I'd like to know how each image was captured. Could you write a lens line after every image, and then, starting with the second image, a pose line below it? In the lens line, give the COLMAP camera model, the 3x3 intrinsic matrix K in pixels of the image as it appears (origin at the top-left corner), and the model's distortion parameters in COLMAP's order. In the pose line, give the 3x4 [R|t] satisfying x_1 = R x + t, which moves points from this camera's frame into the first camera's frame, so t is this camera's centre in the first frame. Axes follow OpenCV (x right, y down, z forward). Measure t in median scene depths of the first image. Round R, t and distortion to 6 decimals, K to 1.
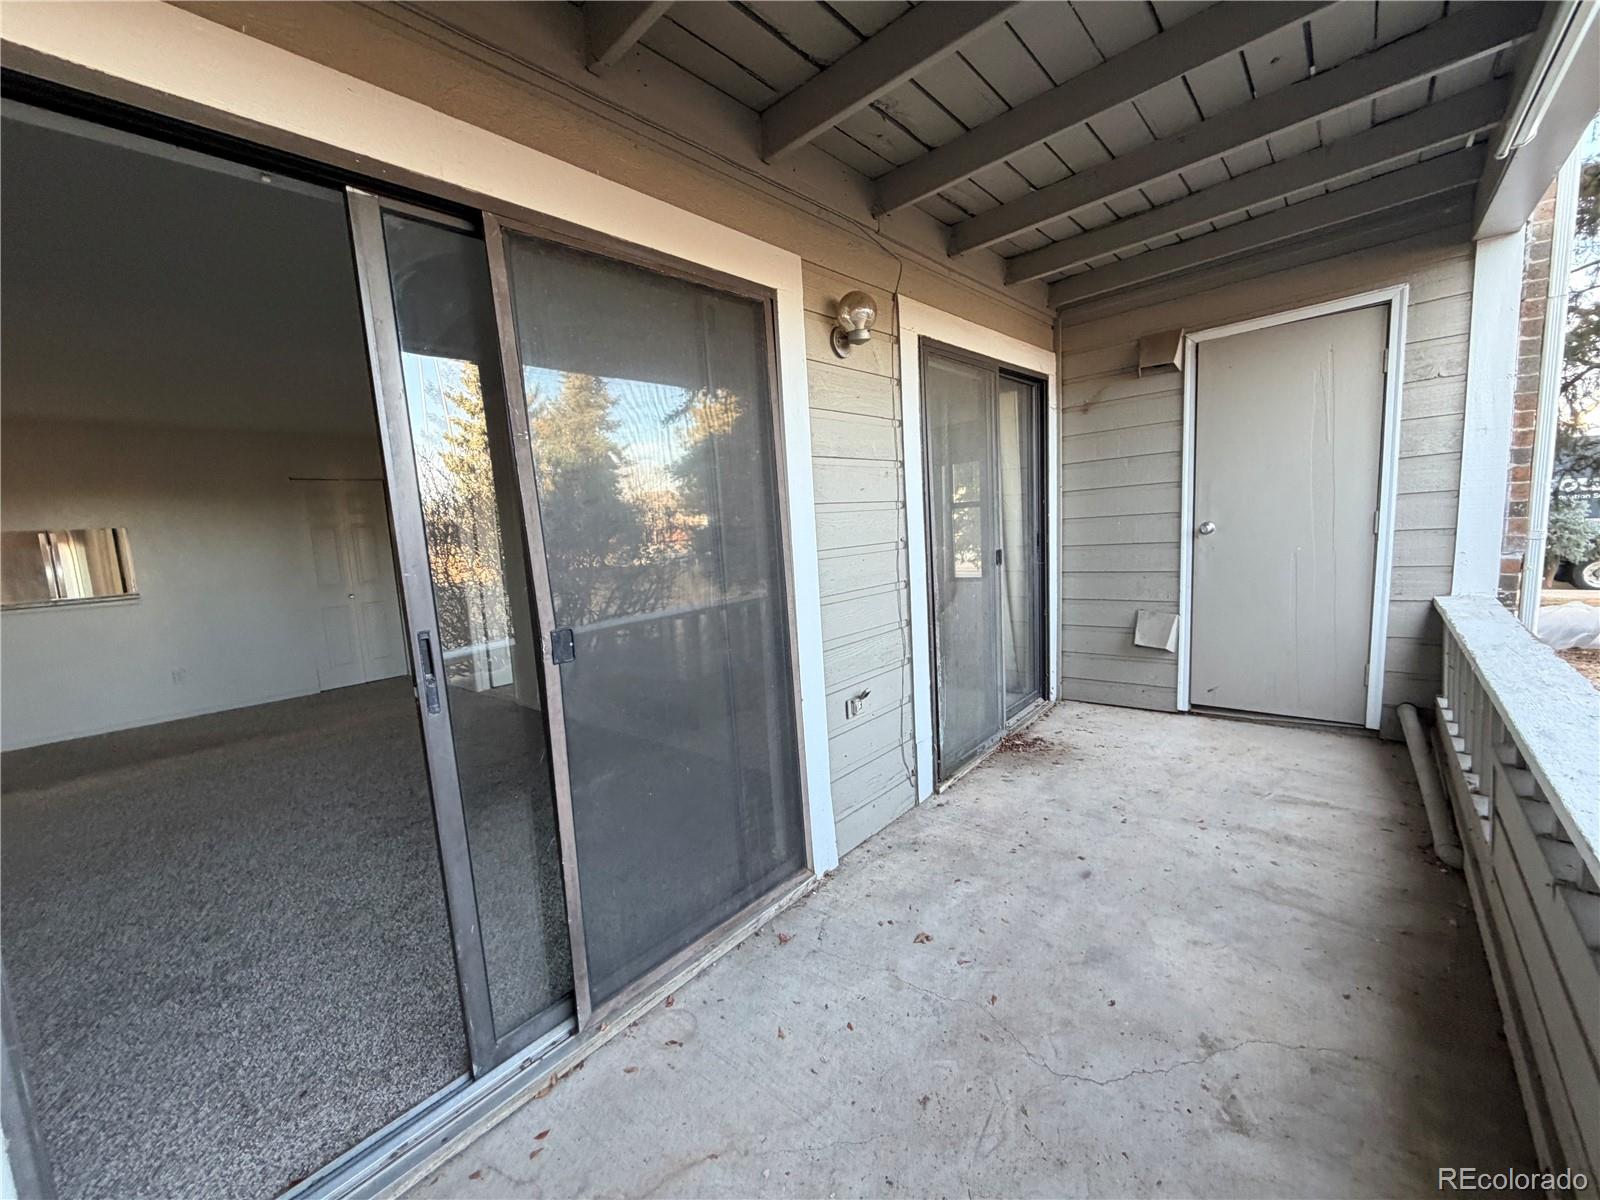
lens RADIAL K [[636.3, 0, 793.5], [0, 636.3, 598.7], [0, 0, 1]] dist [-0.001423, 0.000075]
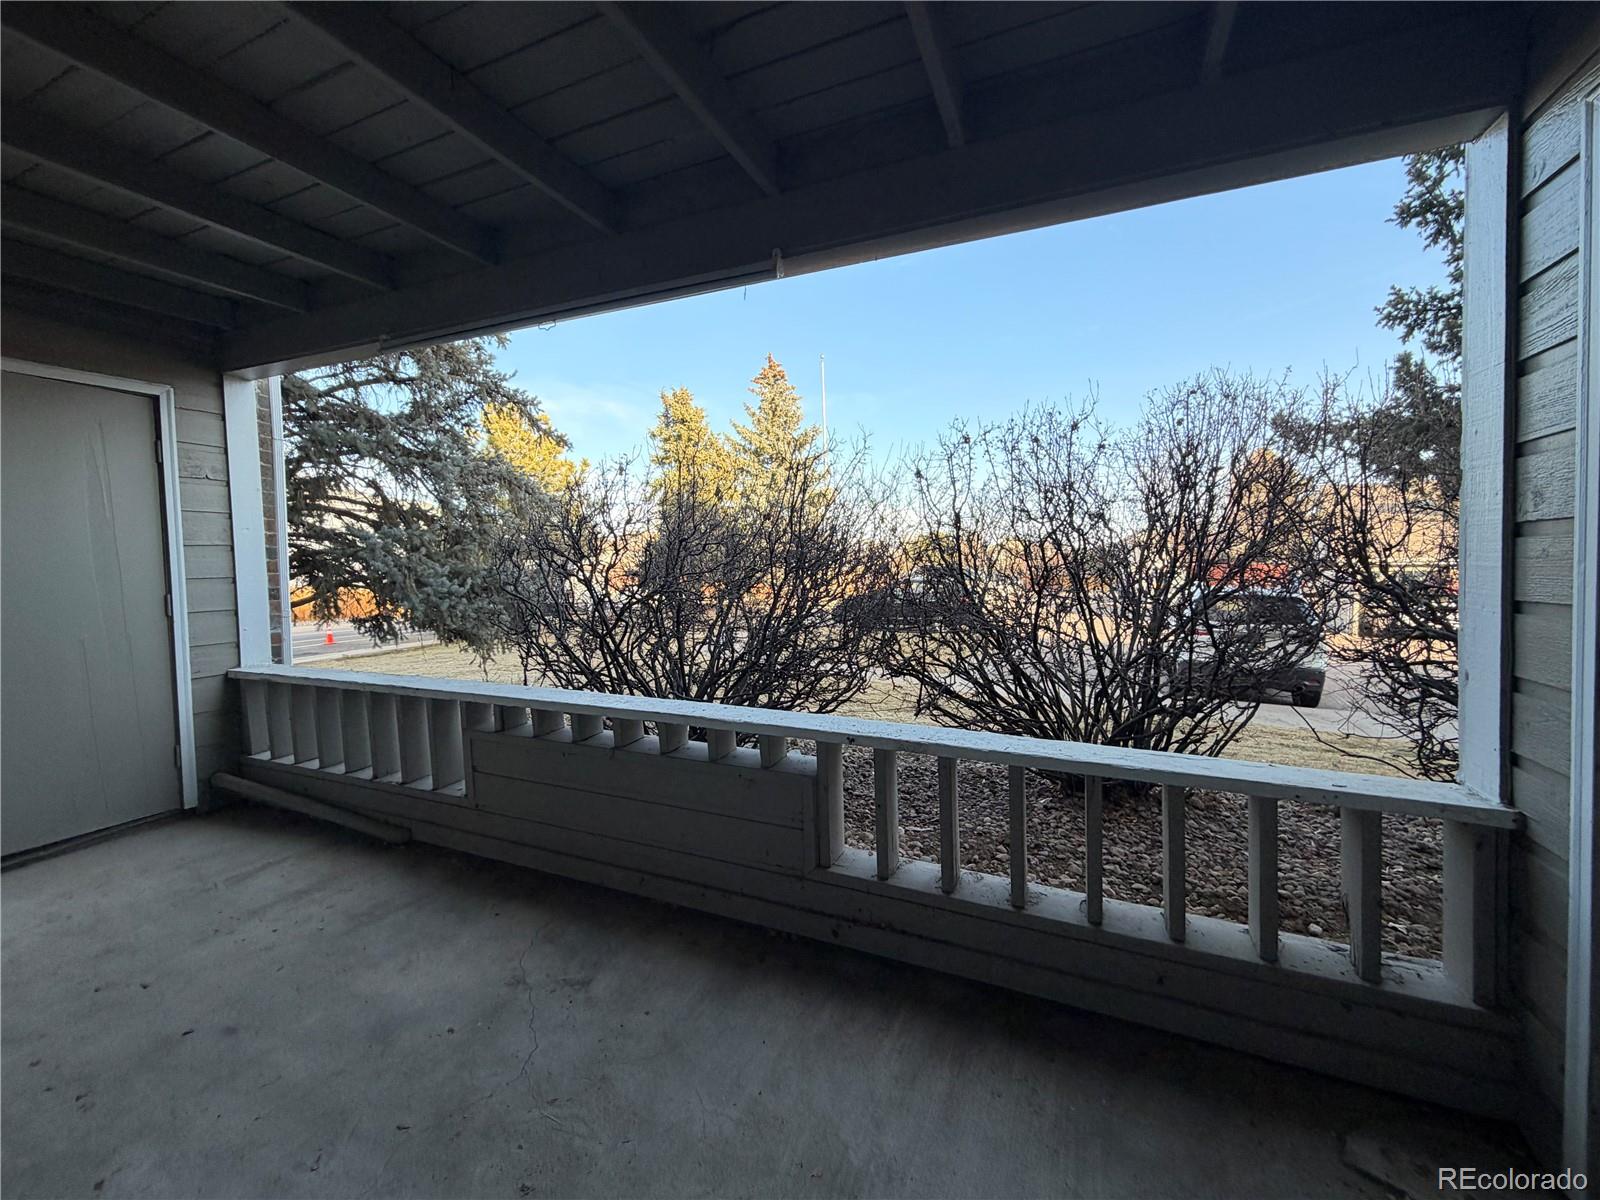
lens RADIAL K [[636.3, 0, 798.2], [0, 636.3, 596.5], [0, 0, 1]] dist [-0.001423, 0.000075]
pose [[-0.307461, 0.026473, 0.951192, -0.502365], [0.150148, 0.988440, 0.021024, -0.004414], [-0.939640, 0.149284, -0.307882, 0.495169]]
